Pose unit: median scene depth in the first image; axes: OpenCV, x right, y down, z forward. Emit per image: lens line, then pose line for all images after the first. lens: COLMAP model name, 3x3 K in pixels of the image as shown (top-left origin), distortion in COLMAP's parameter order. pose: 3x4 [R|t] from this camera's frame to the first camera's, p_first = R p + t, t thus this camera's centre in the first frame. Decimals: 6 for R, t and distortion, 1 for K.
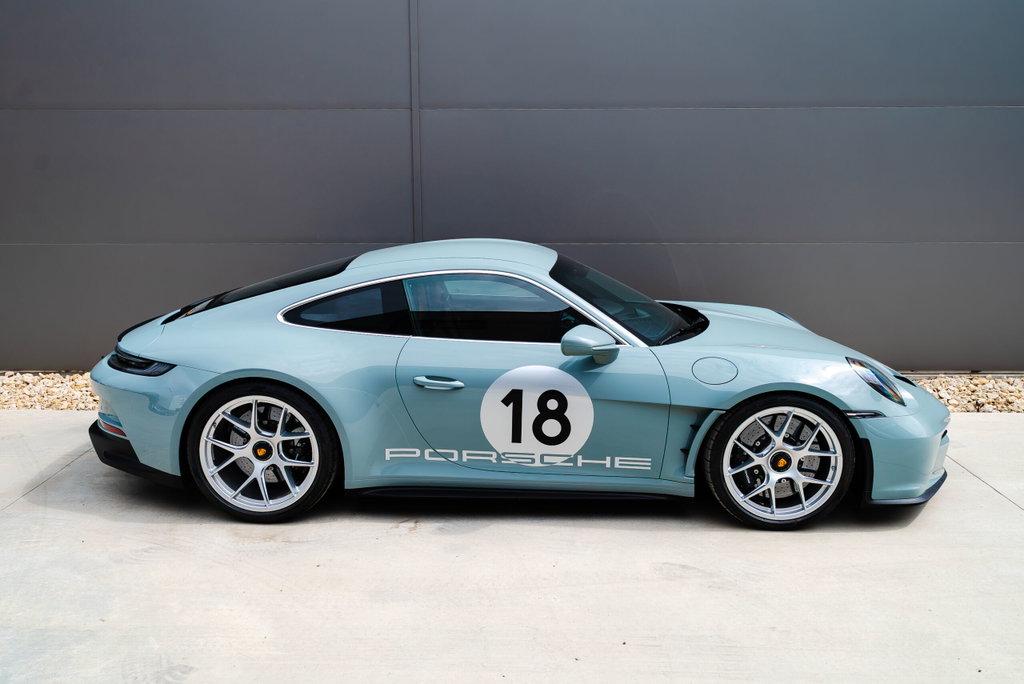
lens RADIAL K [[816.3, 0, 500.3], [0, 816.3, 345.2], [0, 0, 1]] dist [-0.001105, -0.000107]
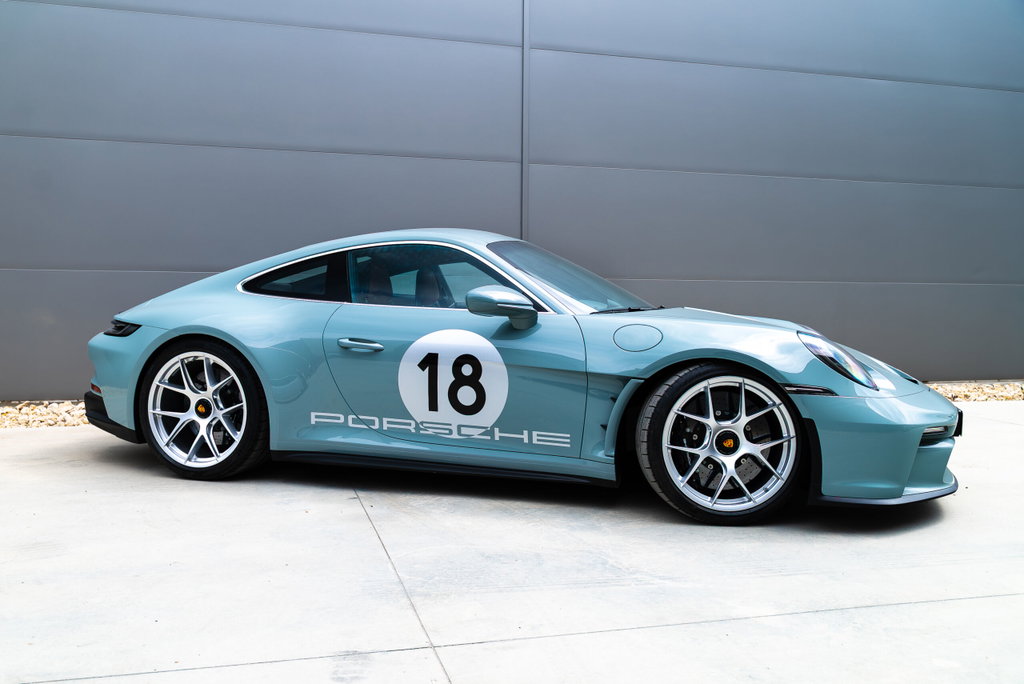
lens RADIAL K [[816.3, 0, 500.3], [0, 816.3, 345.2], [0, 0, 1]] dist [-0.001105, -0.000107]
pose [[0.966001, 0.024889, -0.257338, 0.339874], [-0.057748, 0.990980, -0.120932, 0.154020], [0.252007, 0.131681, 0.958724, 0.090919]]
